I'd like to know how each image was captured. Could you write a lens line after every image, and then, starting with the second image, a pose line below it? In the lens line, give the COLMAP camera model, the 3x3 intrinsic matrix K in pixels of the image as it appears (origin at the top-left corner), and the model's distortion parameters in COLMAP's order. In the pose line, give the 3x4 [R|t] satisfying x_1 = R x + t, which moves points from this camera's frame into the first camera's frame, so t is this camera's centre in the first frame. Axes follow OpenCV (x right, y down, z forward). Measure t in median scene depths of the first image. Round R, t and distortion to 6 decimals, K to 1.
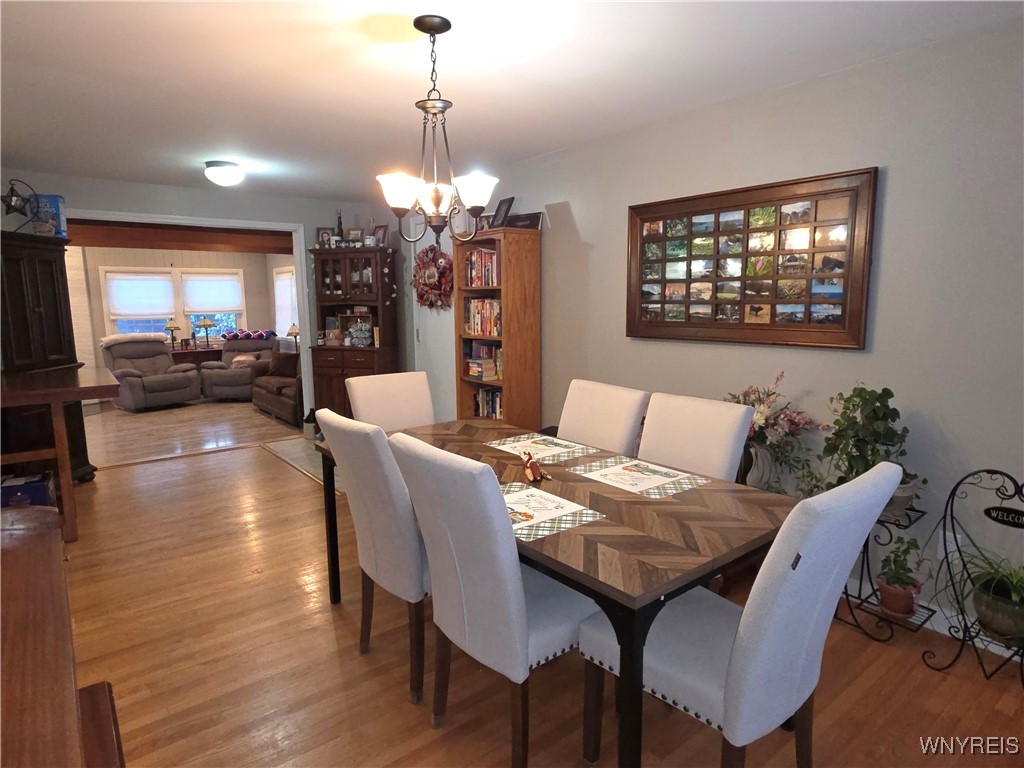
lens RADIAL K [[596.9, 0, 516.9], [0, 596.9, 389.4], [0, 0, 1]] dist [0.004310, -0.004012]
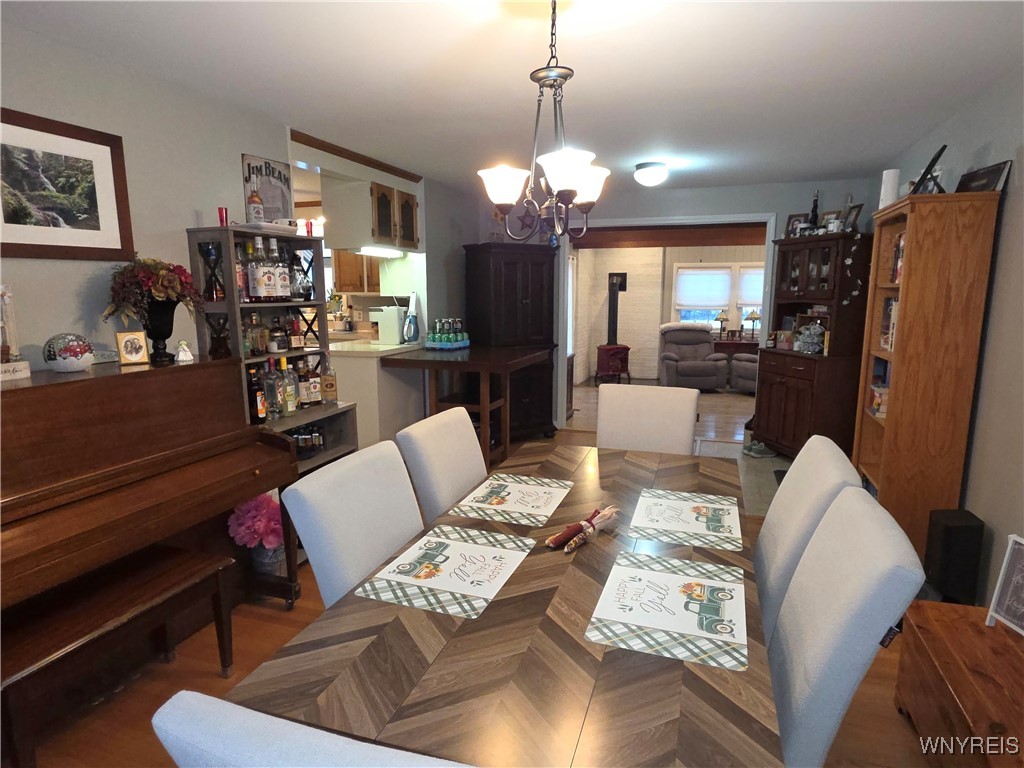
lens RADIAL K [[596.9, 0, 516.9], [0, 596.9, 389.4], [0, 0, 1]] dist [0.004310, -0.004012]
pose [[0.541332, 0.148034, -0.827675, 0.217970], [-0.135760, 0.986852, 0.087711, -0.038178], [0.829776, 0.064884, 0.554311, 0.188637]]
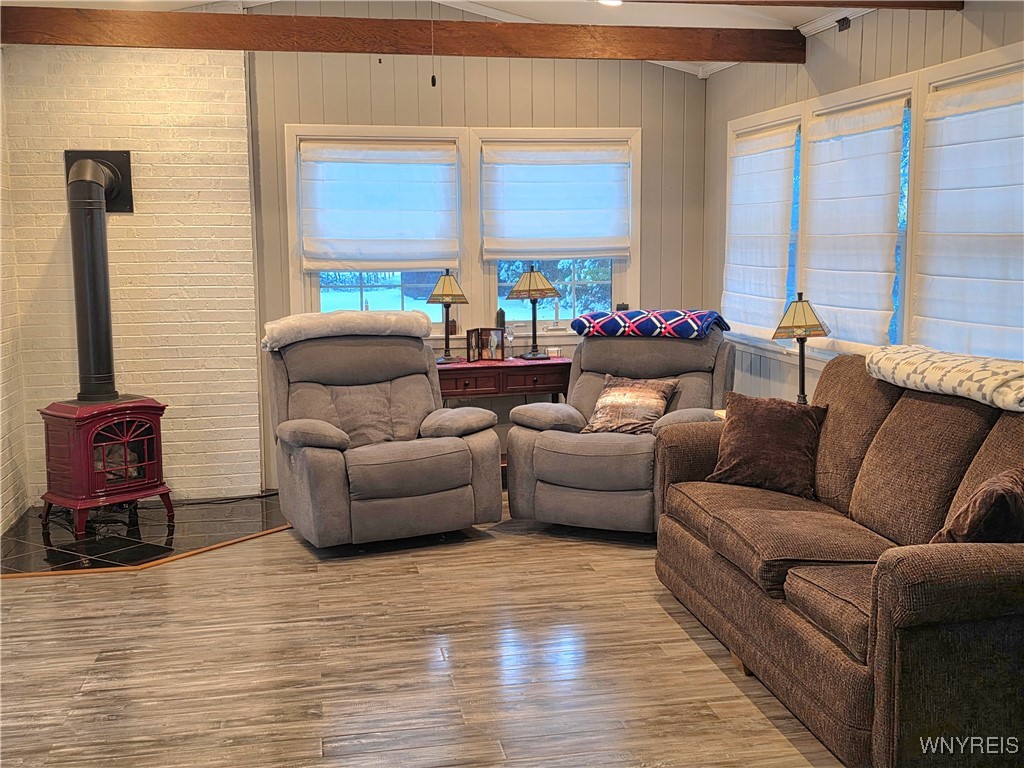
lens RADIAL K [[1160.7, 0, 534.5], [0, 1160.7, 376.2], [0, 0, 1]] dist [0.177364, -0.372227]
pose [[0.885531, 0.059099, -0.460805, -0.361724], [-0.070996, 0.997440, -0.008510, -0.091858], [0.459123, 0.040251, 0.887460, 0.708364]]
